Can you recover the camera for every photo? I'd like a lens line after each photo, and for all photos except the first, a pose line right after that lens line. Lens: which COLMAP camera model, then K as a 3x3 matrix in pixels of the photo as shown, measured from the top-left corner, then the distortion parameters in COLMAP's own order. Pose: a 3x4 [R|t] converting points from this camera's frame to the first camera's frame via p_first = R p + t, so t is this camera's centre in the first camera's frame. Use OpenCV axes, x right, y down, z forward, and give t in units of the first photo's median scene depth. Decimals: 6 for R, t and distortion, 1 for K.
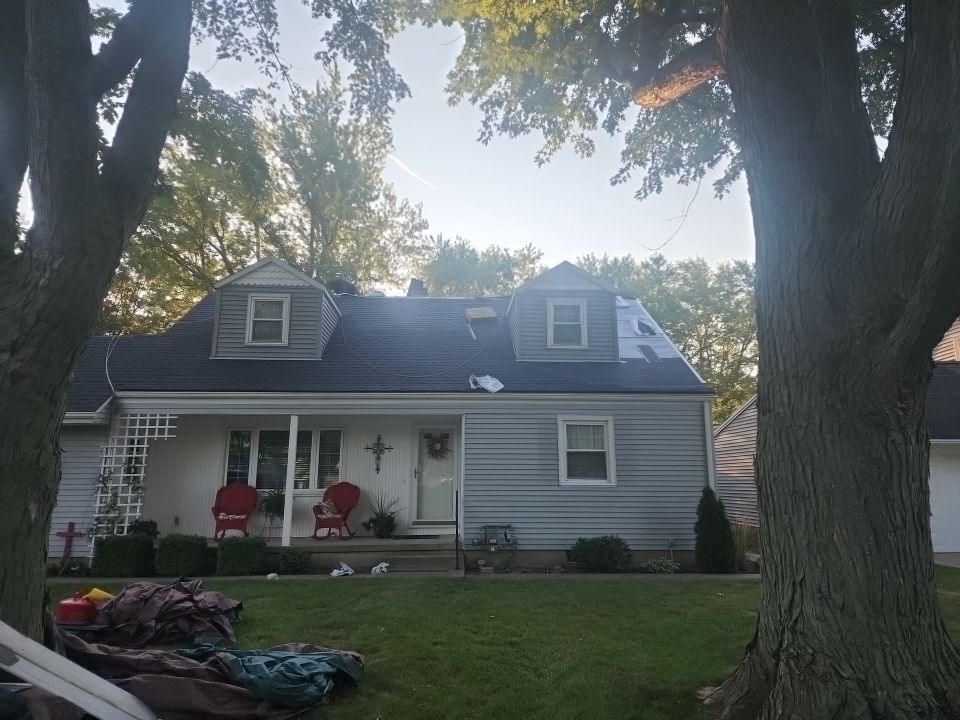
lens RADIAL K [[627.6, 0, 474.9], [0, 627.6, 363.0], [0, 0, 1]] dist [0.088041, -0.078714]
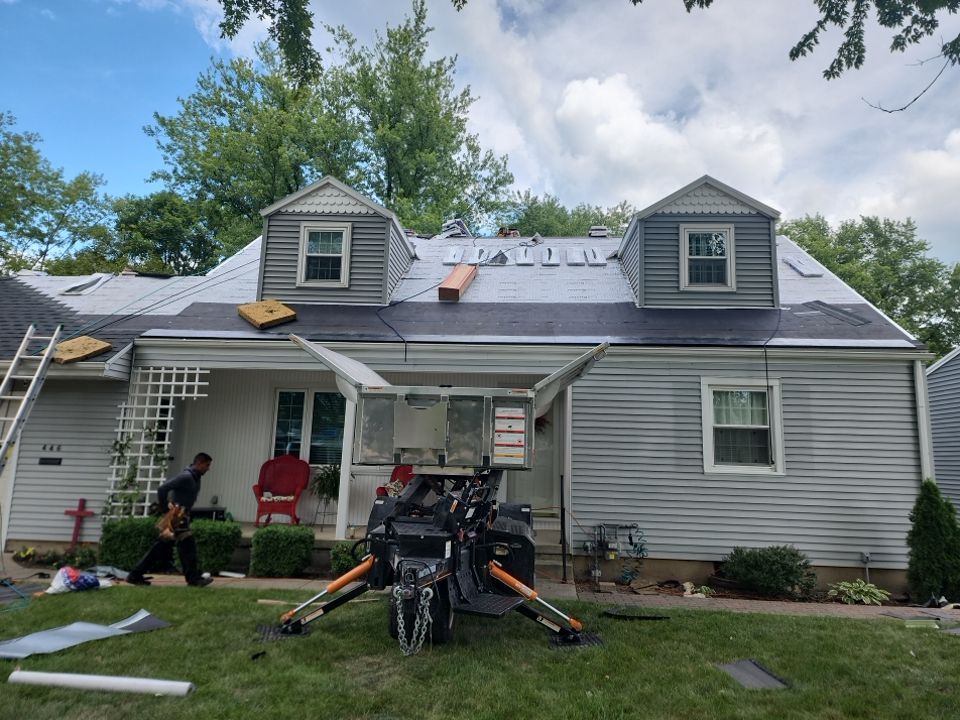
lens RADIAL K [[633.5, 0, 496.0], [0, 633.5, 361.6], [0, 0, 1]] dist [0.019374, 0.000909]
pose [[0.995622, 0.012623, -0.092615, -0.037740], [-0.009310, 0.999304, 0.036125, 0.039747], [0.093007, -0.035104, 0.995046, 0.242125]]
